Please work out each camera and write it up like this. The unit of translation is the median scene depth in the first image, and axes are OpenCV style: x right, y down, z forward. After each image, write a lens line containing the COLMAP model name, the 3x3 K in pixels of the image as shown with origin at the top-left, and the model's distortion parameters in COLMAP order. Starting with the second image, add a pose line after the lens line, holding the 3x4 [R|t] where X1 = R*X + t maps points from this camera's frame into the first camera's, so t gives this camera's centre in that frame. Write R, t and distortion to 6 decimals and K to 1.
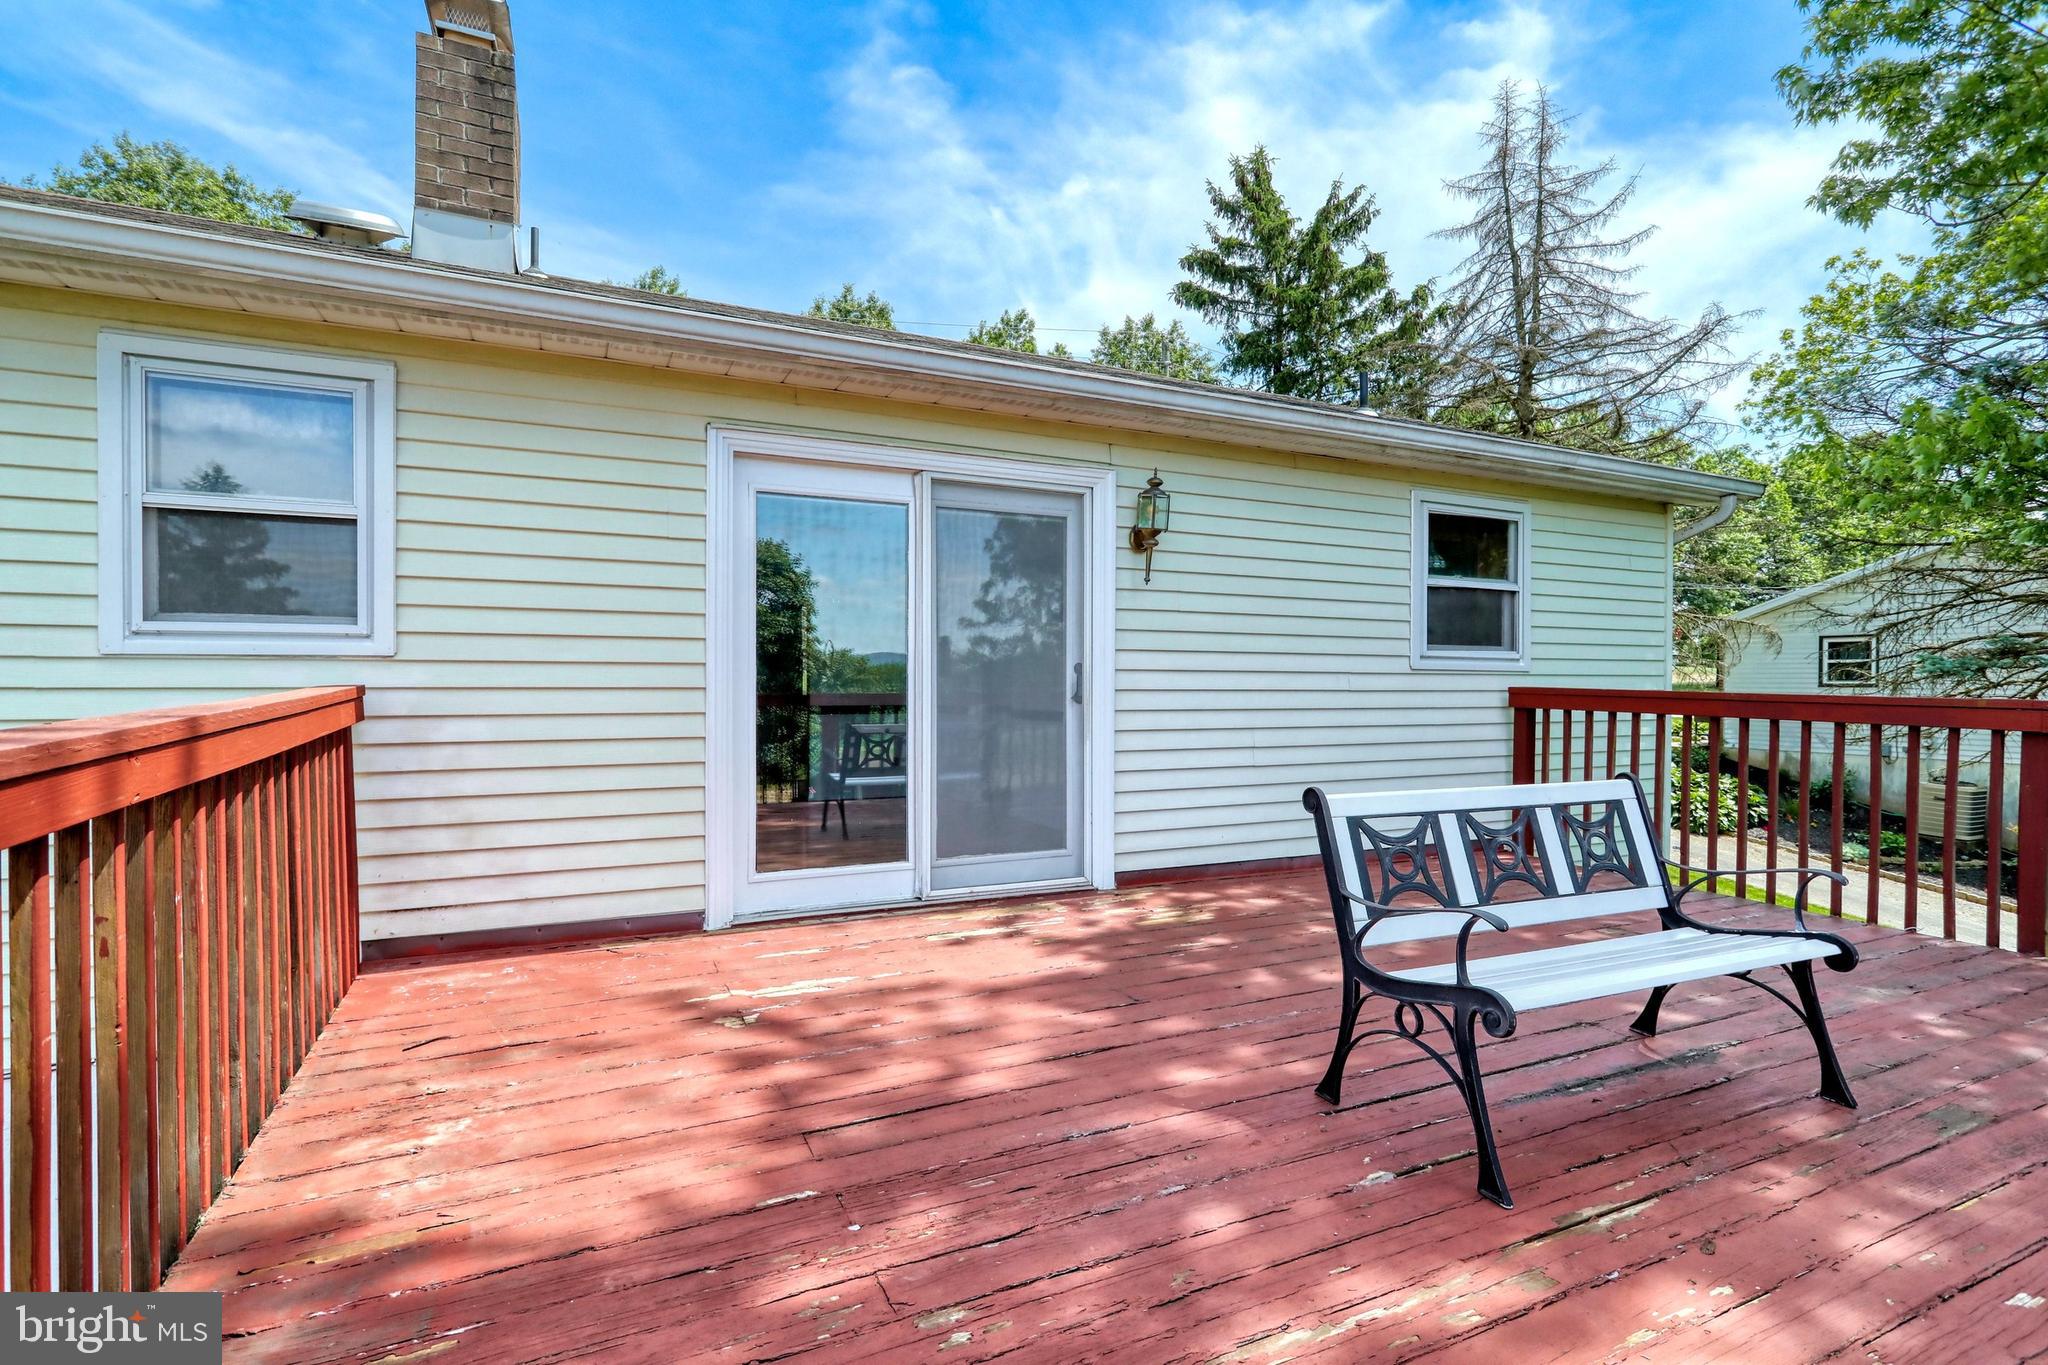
lens RADIAL K [[989.2, 0, 1034.7], [0, 989.2, 683.1], [0, 0, 1]] dist [-0.000781, 0.002331]
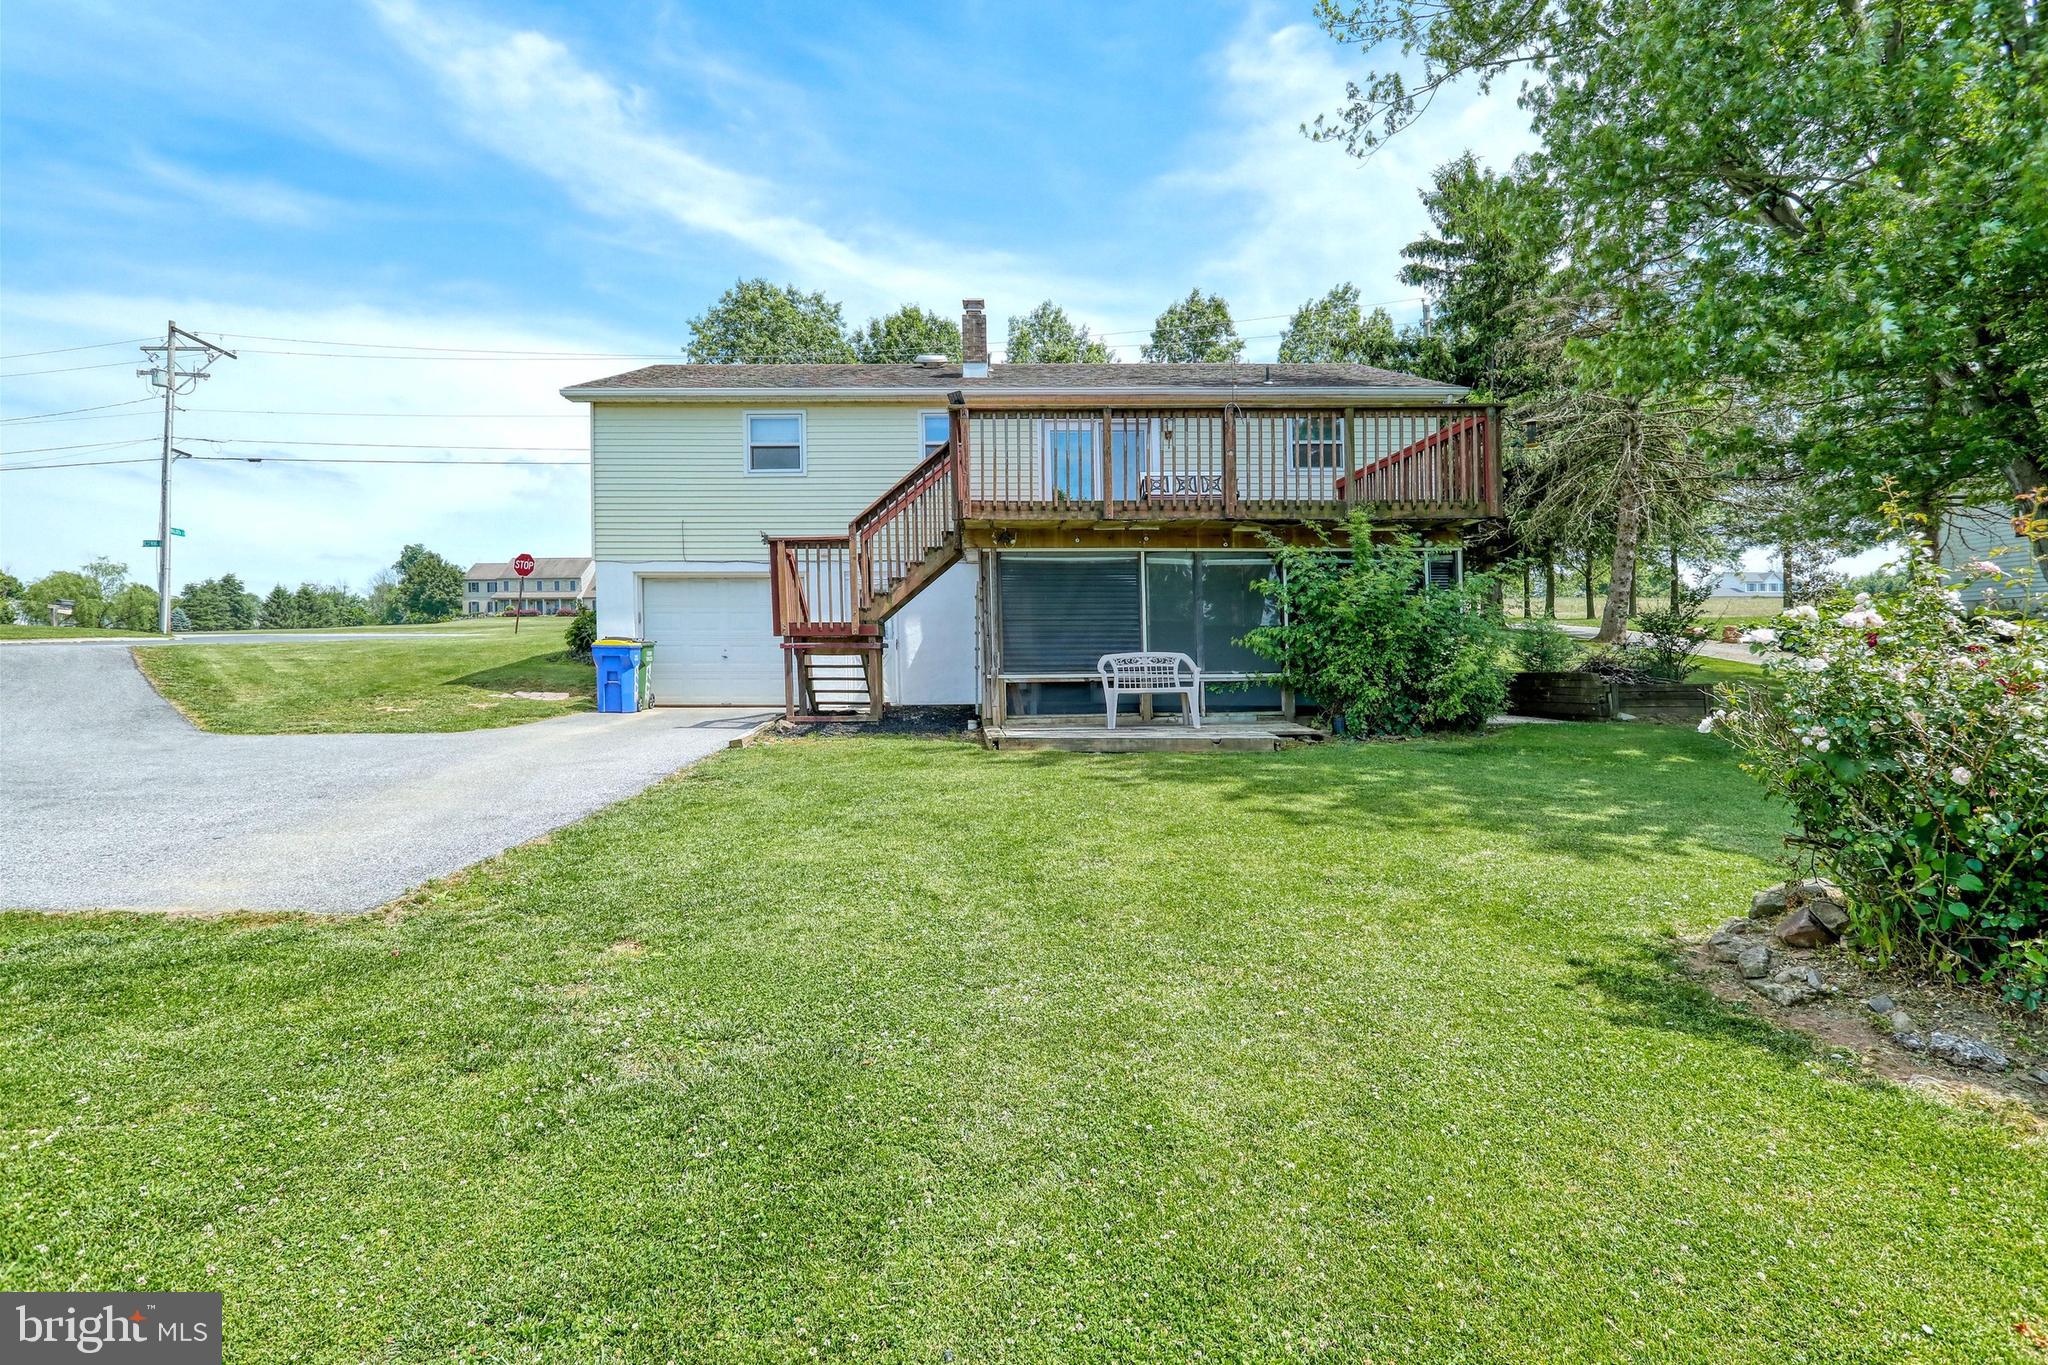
lens RADIAL K [[989.2, 0, 1022.0], [0, 989.2, 678.8], [0, 0, 1]] dist [-0.000781, 0.002331]
pose [[0.919901, -0.013190, -0.391928, 0.043537], [0.019134, 0.999753, 0.011265, 0.030634], [0.391683, -0.017862, 0.919927, -0.105351]]
